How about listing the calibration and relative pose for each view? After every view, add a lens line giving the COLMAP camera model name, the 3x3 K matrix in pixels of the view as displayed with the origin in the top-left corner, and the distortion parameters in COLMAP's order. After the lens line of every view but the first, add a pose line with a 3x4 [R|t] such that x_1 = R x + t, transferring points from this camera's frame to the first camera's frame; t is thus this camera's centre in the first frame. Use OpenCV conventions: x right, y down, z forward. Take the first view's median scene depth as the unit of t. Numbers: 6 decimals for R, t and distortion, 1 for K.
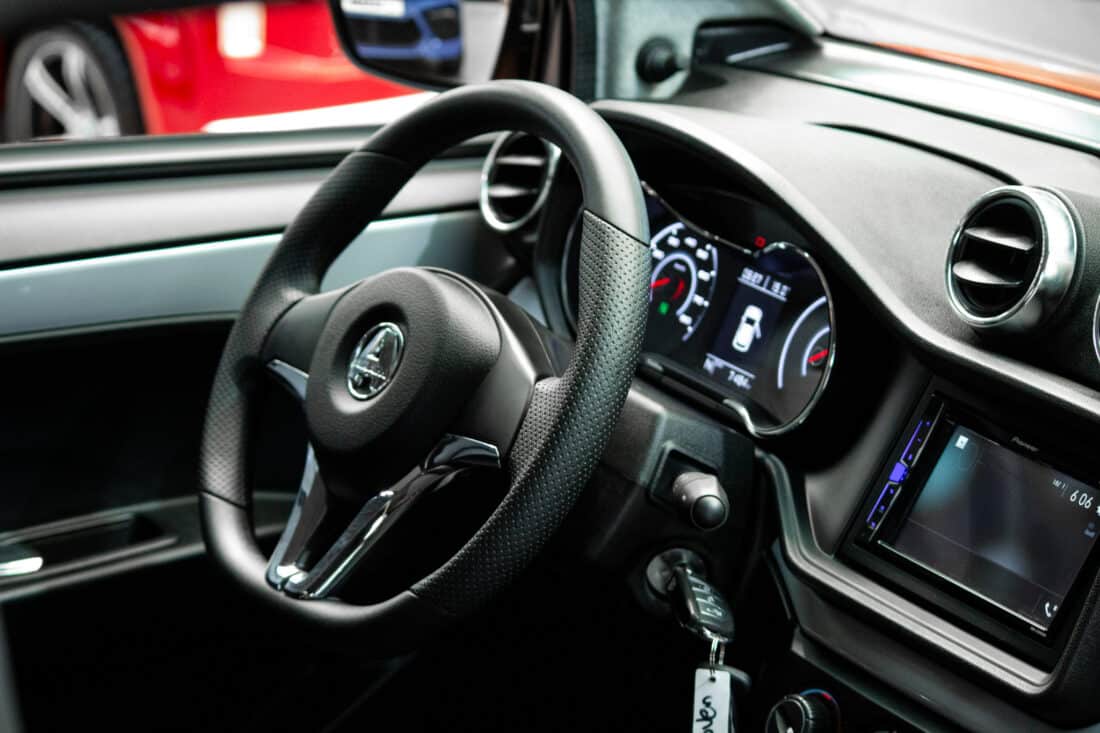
lens RADIAL K [[3188.8, 0, 550.0], [0, 3188.8, 366.5], [0, 0, 1]] dist [-0.143524, -1.637783]
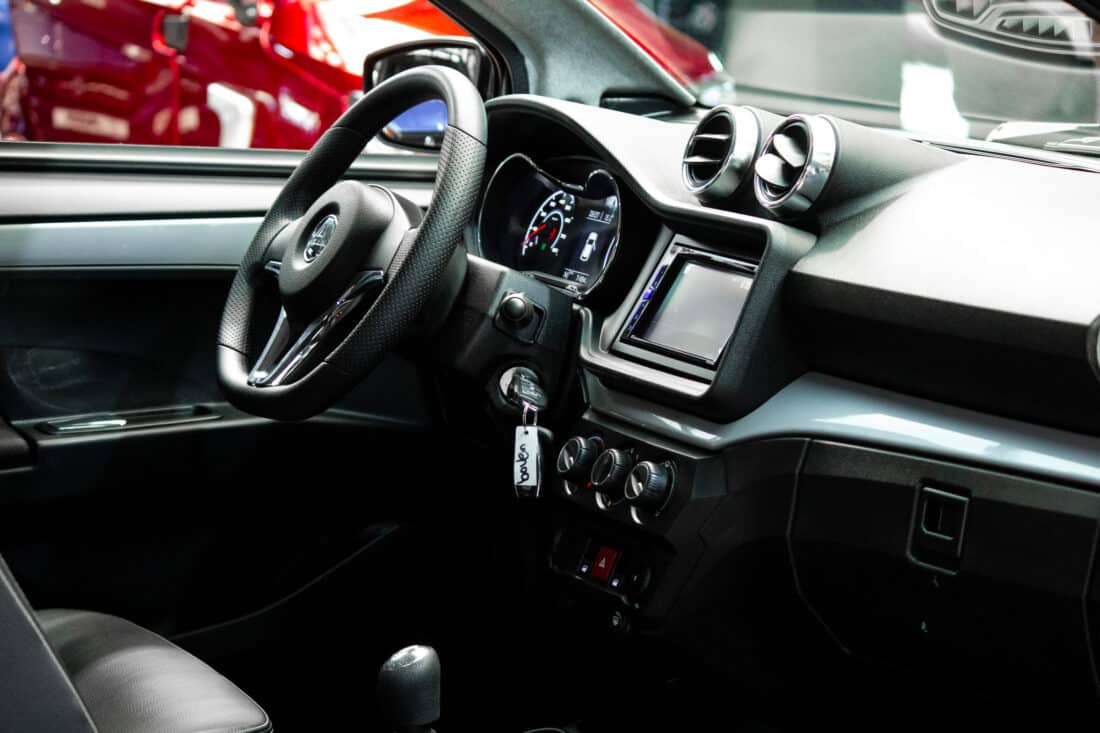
lens RADIAL K [[3188.8, 0, 550.0], [0, 3188.8, 366.5], [0, 0, 1]] dist [-0.143524, -1.637783]
pose [[0.991795, -0.000680, -0.127839, 0.253444], [-0.022916, 0.982843, -0.183014, 0.341289], [0.125770, 0.184442, 0.974763, -0.472101]]
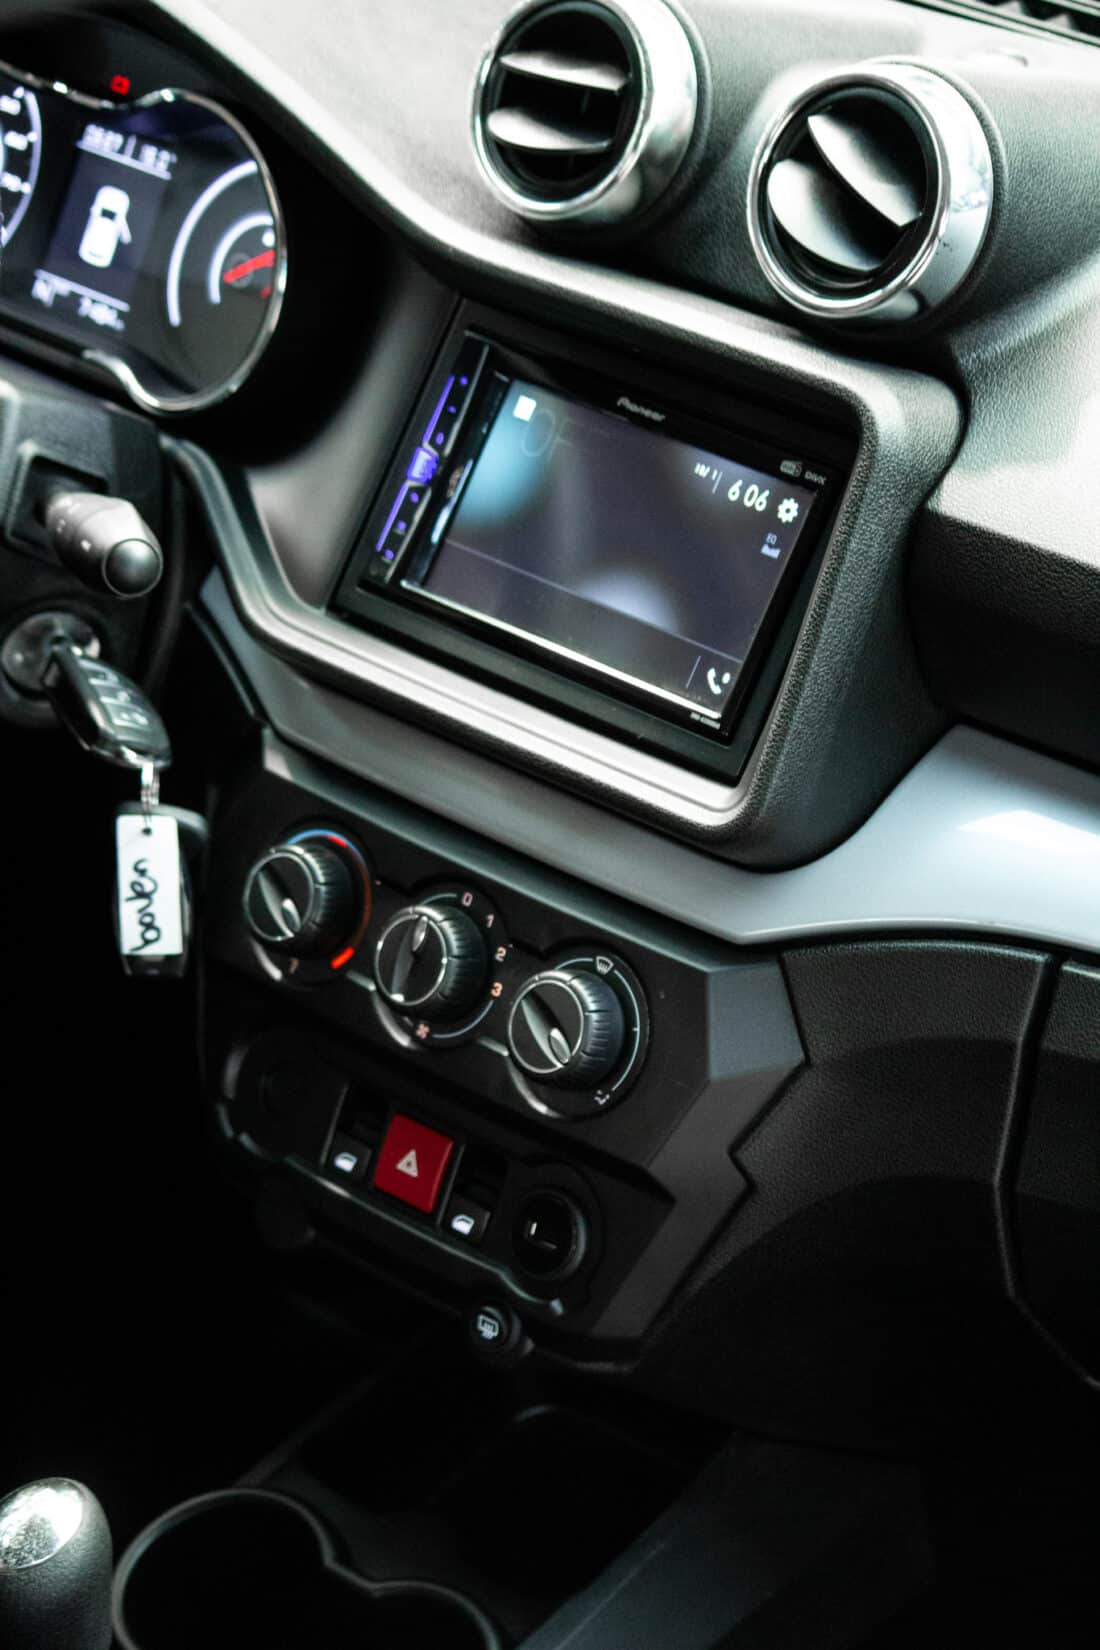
lens RADIAL K [[4783.2, 0, 550.0], [0, 4783.2, 825.0], [0, 0, 1]] dist [-0.143524, -1.637783]
pose [[0.966026, -0.112872, 0.232495, -0.085977], [0.073535, 0.982450, 0.171422, -0.053237], [-0.247764, -0.148501, 0.957372, 0.107220]]
